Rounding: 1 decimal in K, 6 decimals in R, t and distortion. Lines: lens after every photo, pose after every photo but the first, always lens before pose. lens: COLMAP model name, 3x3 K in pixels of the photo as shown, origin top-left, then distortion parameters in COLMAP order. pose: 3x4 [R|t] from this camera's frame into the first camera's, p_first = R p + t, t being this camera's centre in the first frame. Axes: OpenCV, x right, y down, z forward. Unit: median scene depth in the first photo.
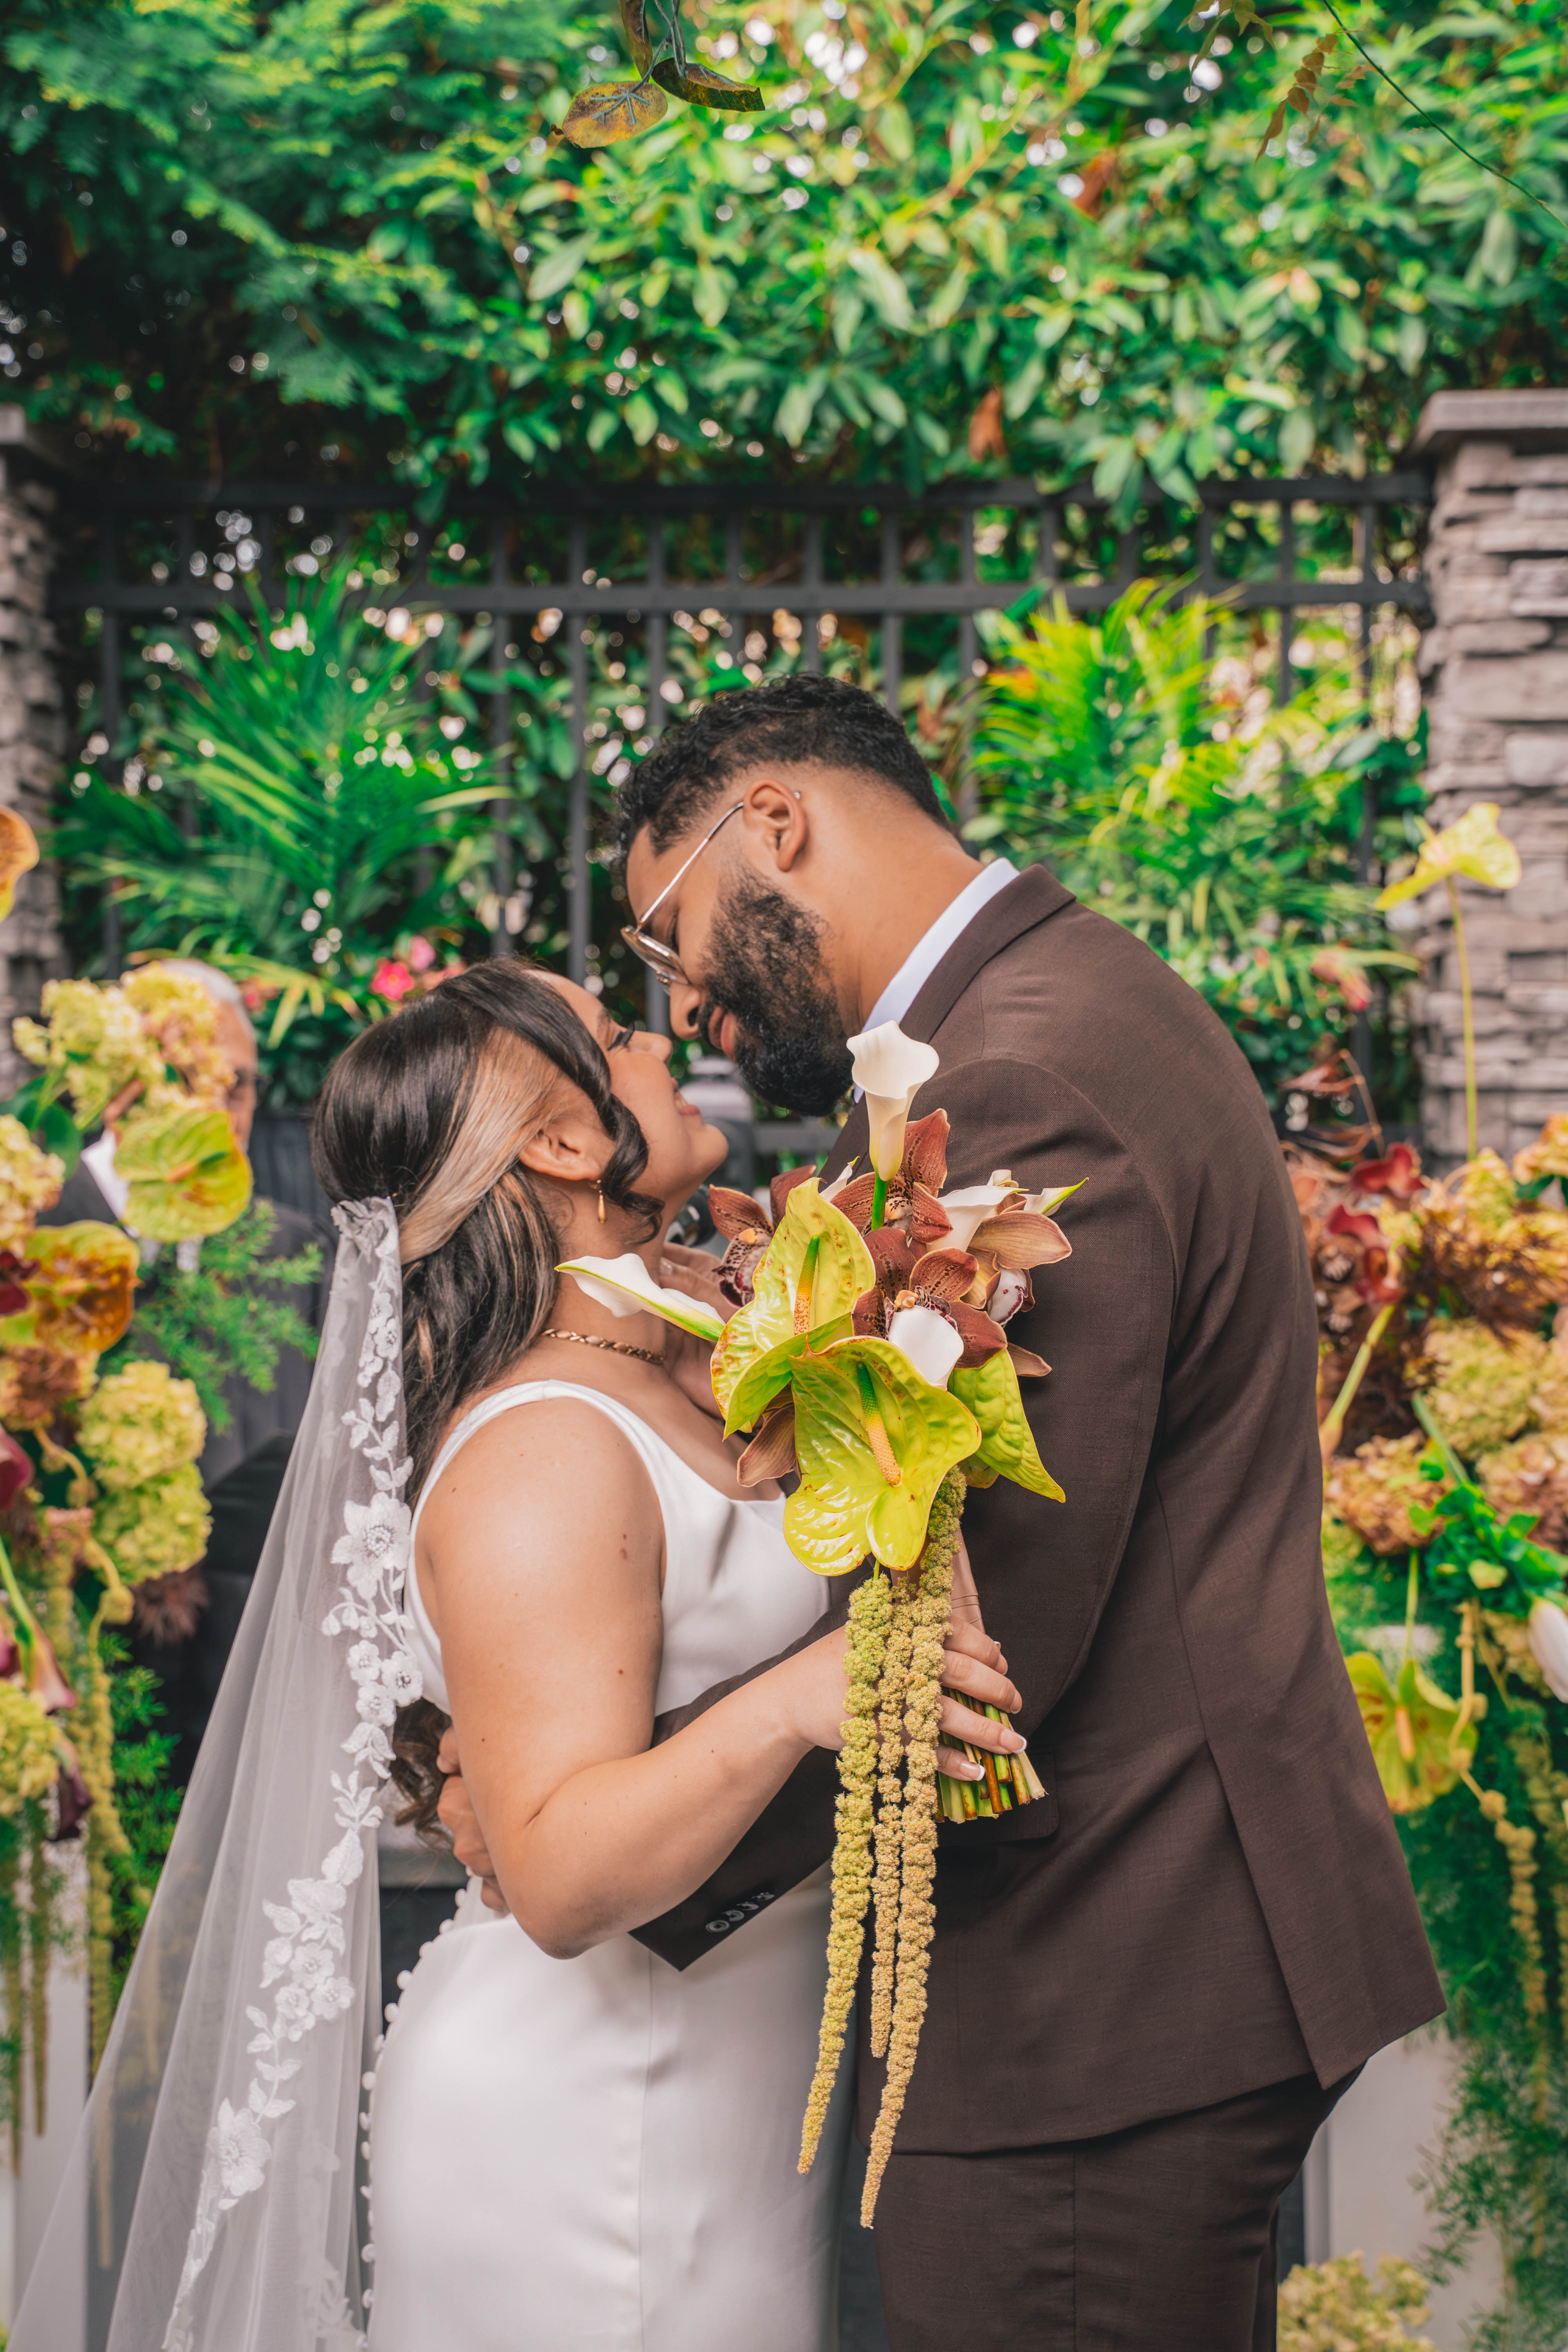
lens RADIAL K [[4189.7, 0, 776.0], [0, 4189.7, 1184.3], [0, 0, 1]] dist [0.176155, 0.000000]
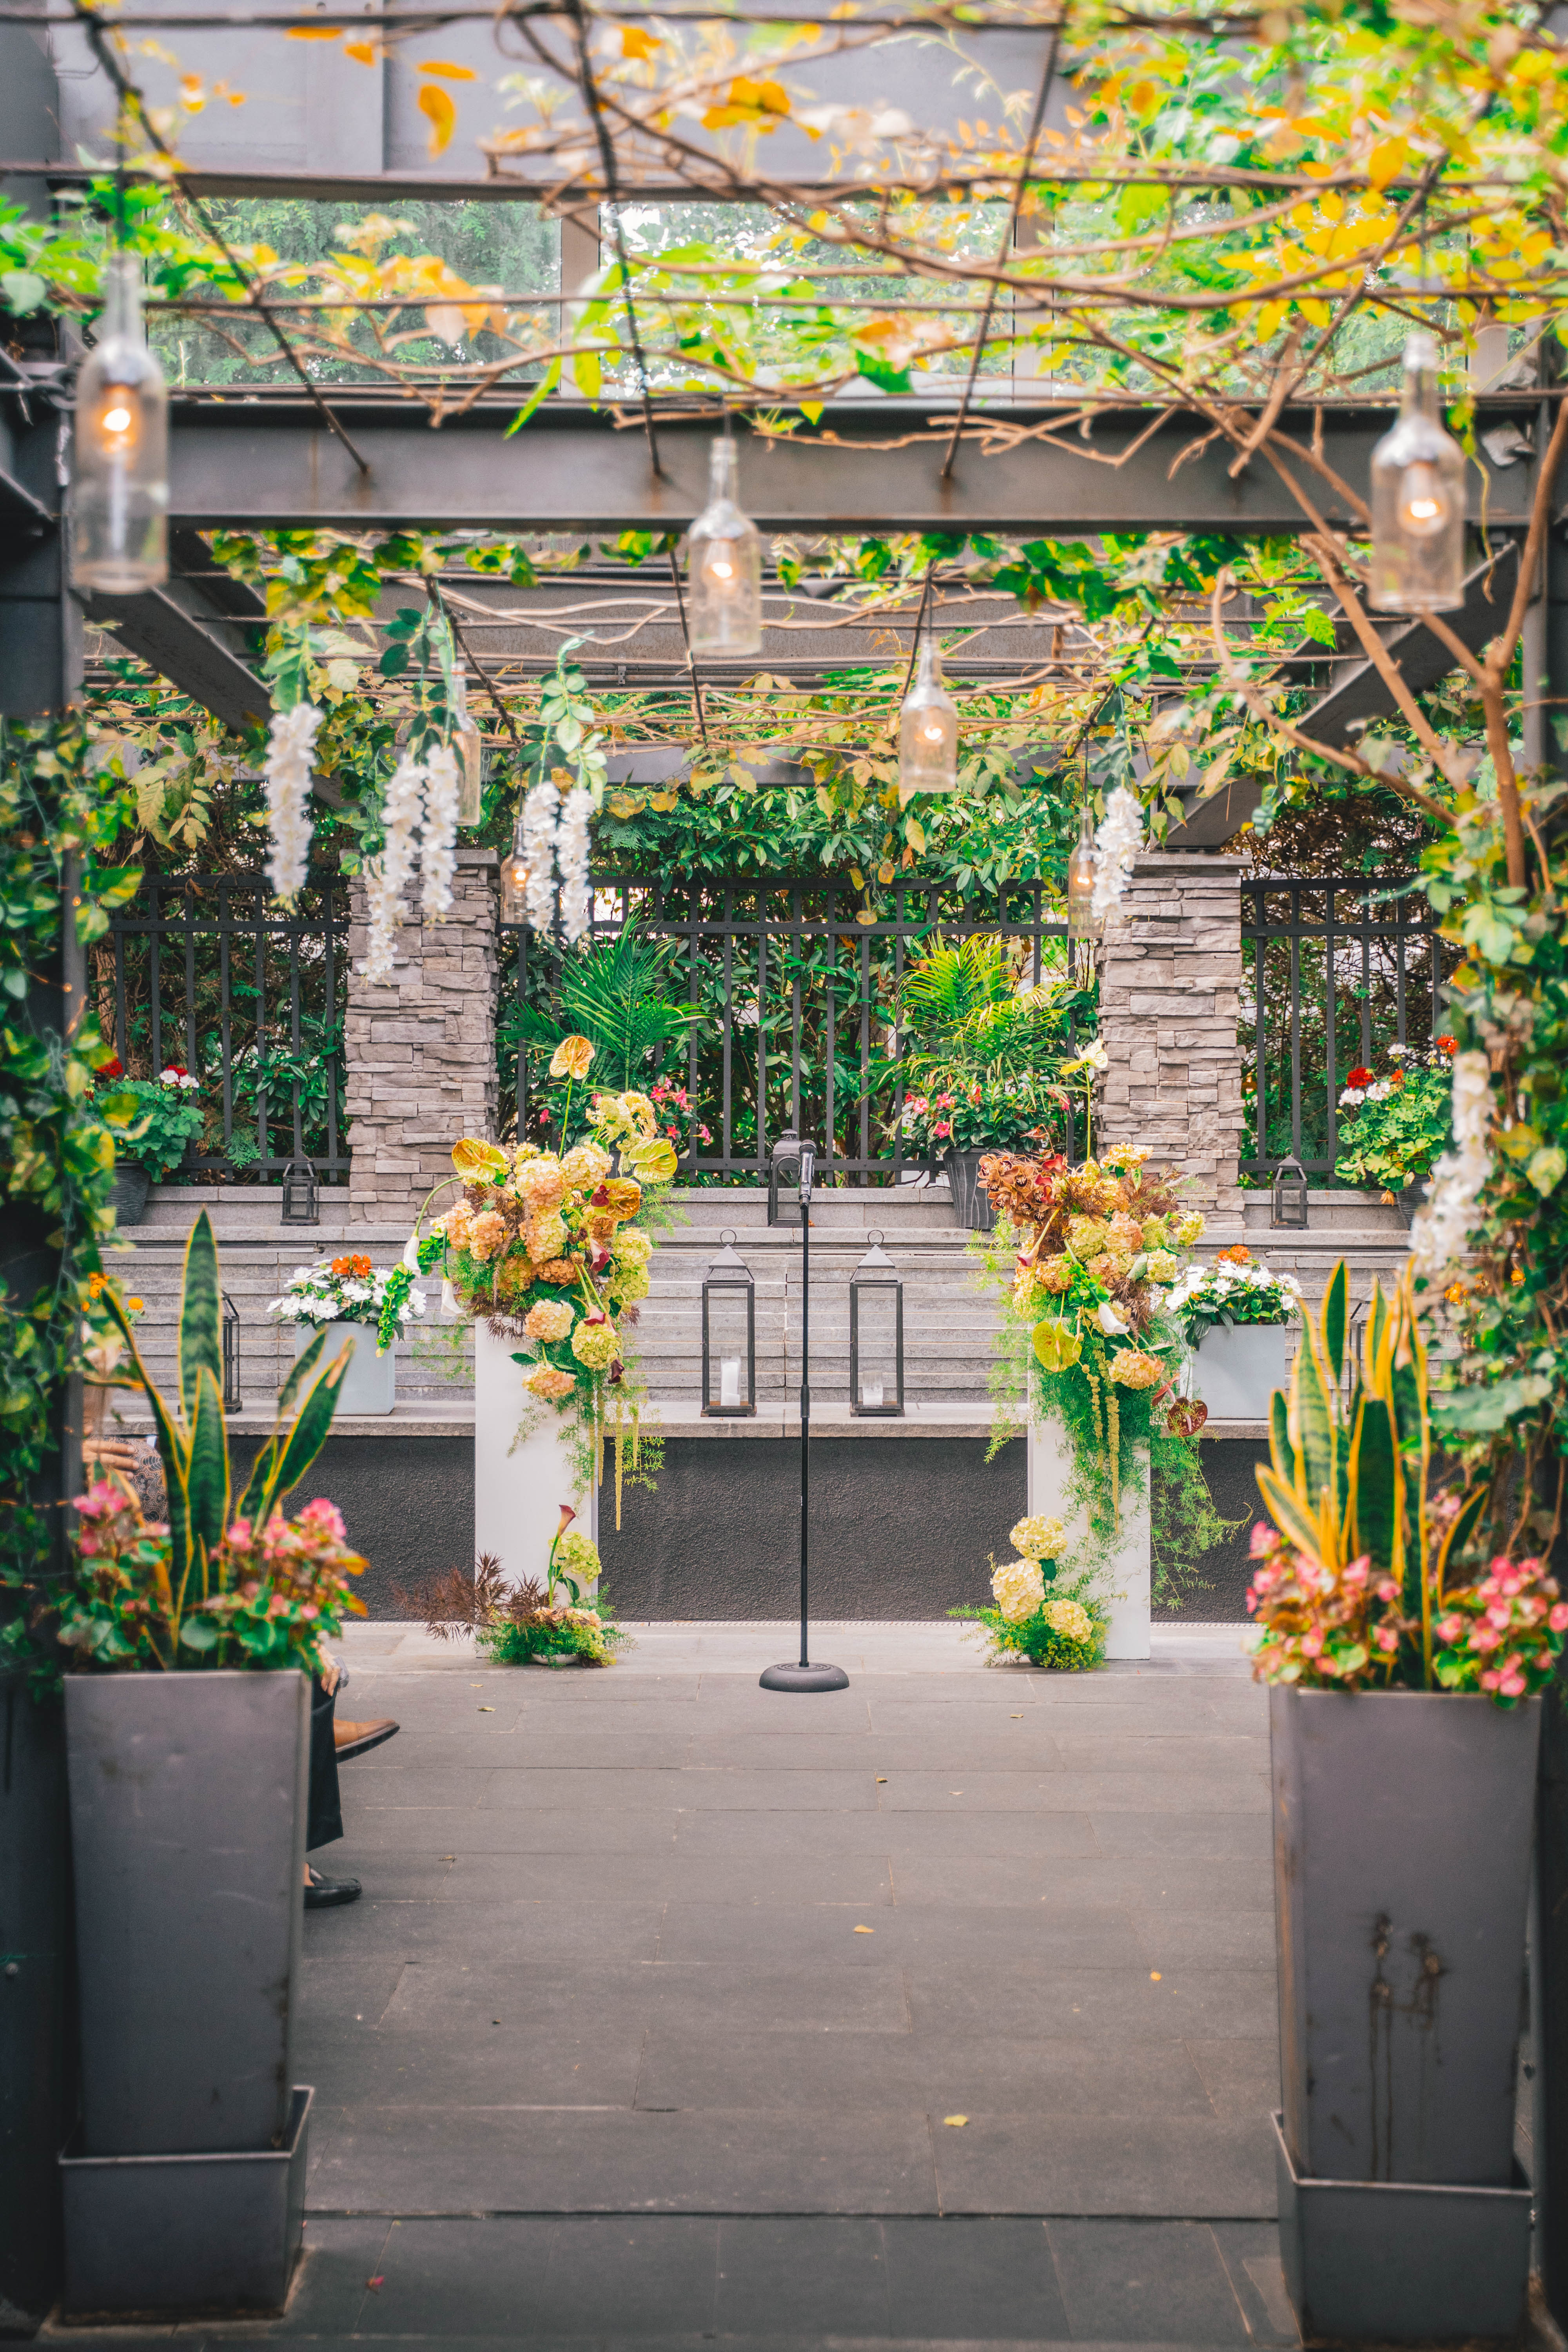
lens RADIAL K [[3316.6, 0, 783.7], [0, 3316.6, 1182.9], [0, 0, 1]] dist [0.128352, 0.000000]
pose [[0.999580, 0.006566, 0.028213, -0.071119], [-0.006010, 0.999787, -0.019754, 0.036749], [-0.028337, 0.019577, 0.999407, -0.846082]]
